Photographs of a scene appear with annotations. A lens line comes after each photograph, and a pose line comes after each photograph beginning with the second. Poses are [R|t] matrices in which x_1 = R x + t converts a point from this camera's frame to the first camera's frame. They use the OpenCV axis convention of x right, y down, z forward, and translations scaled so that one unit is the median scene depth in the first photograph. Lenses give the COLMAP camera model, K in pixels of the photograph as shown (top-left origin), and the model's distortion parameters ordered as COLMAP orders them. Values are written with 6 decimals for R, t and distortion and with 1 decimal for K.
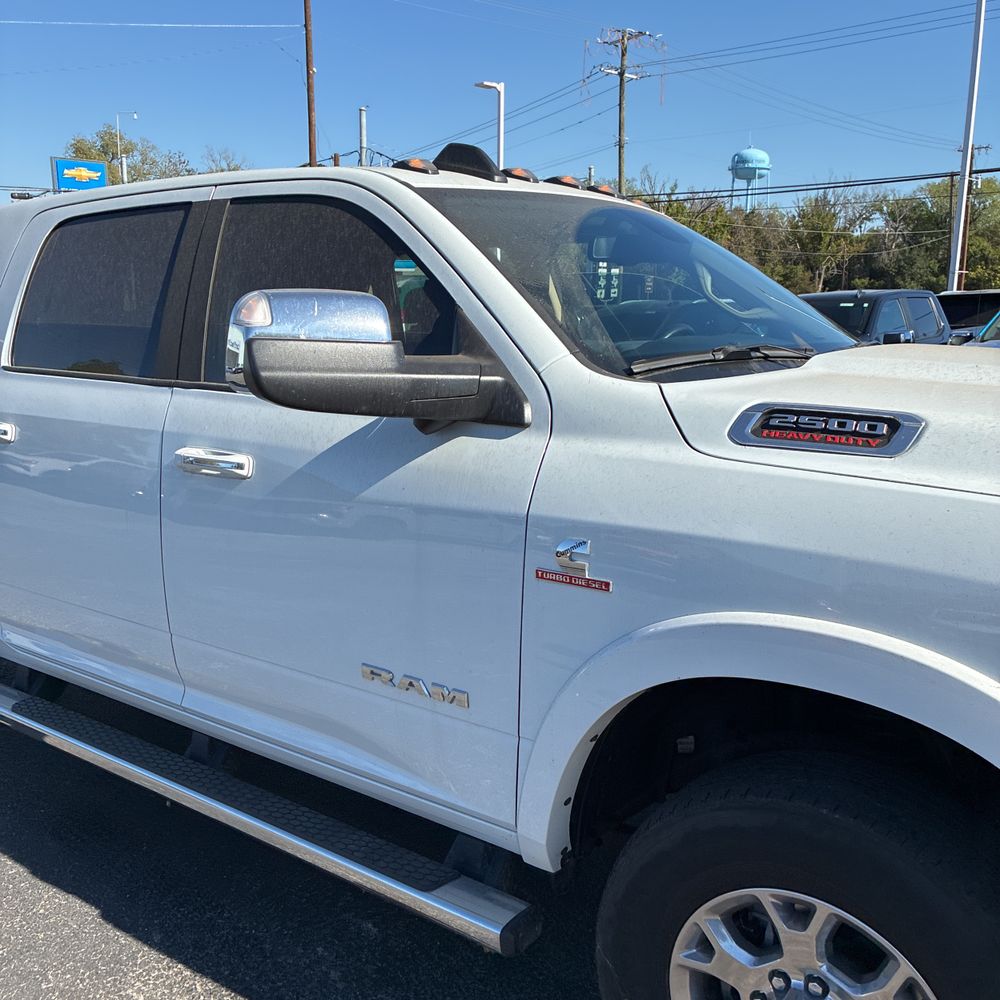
lens RADIAL K [[1019.2, 0, 497.2], [0, 1019.2, 511.8], [0, 0, 1]] dist [0.025031, -0.014774]
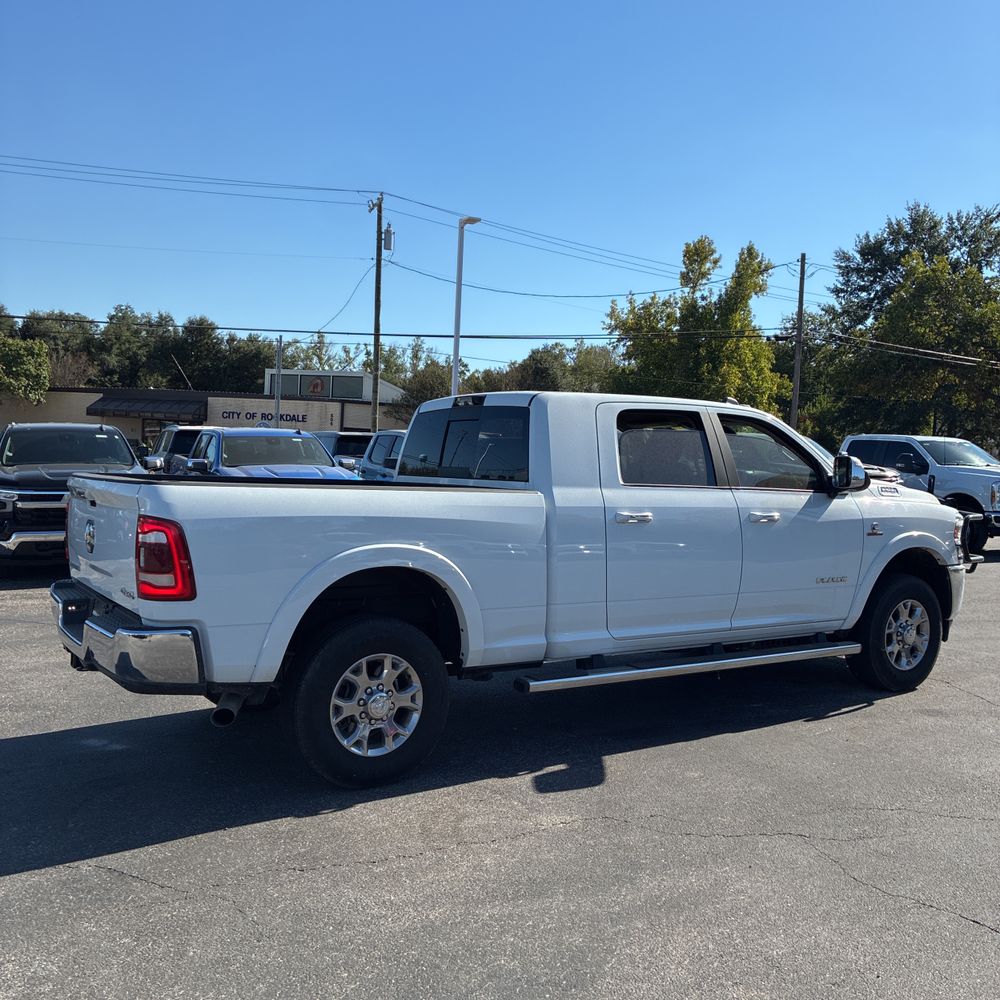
lens RADIAL K [[1007.2, 0, 500.4], [0, 1007.2, 474.3], [0, 0, 1]] dist [0.095686, -0.283891]
pose [[0.341754, -0.004080, 0.939780, -0.254357], [0.148113, 0.987727, -0.049574, -0.011059], [-0.928044, 0.156136, 0.338164, 0.063838]]
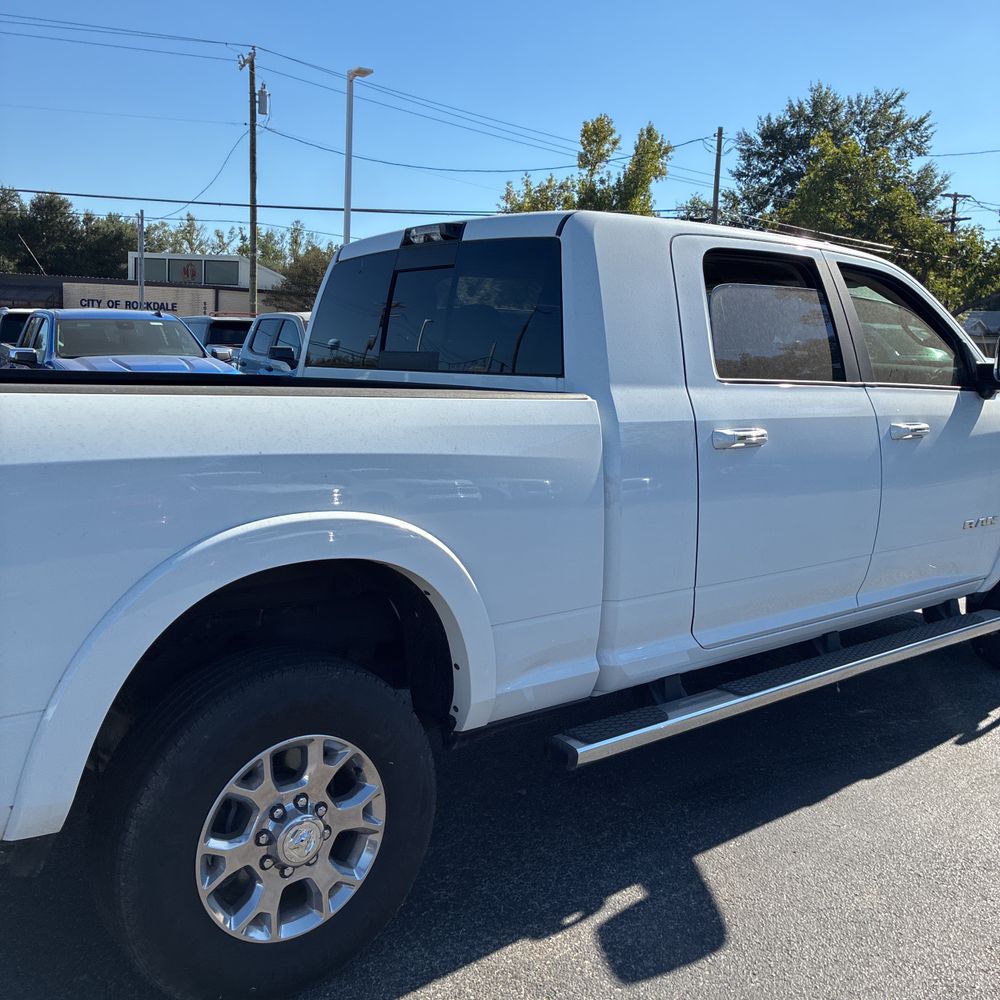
lens RADIAL K [[1017.6, 0, 512.9], [0, 1017.6, 476.2], [0, 0, 1]] dist [0.009359, 0.013082]
pose [[0.223421, -0.108440, 0.968671, -0.173332], [0.157276, 0.984781, 0.073968, -0.016987], [-0.961950, 0.135823, 0.237076, 0.106824]]
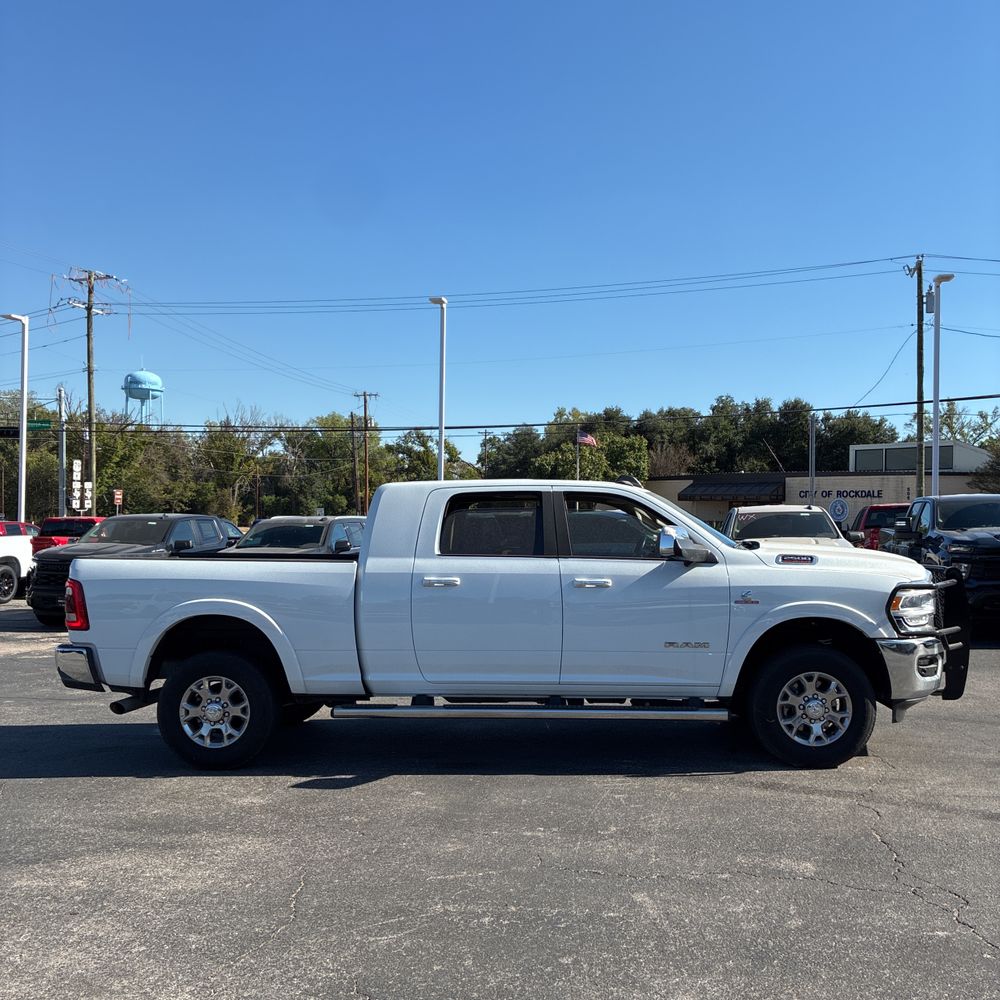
lens RADIAL K [[1019.8, 0, 513.6], [0, 1019.8, 470.6], [0, 0, 1]] dist [0.008751, -0.007163]
pose [[0.824272, 0.032800, 0.565243, -0.181051], [0.105960, 0.971746, -0.210906, 0.019525], [-0.556190, 0.233737, 0.797508, -0.106870]]
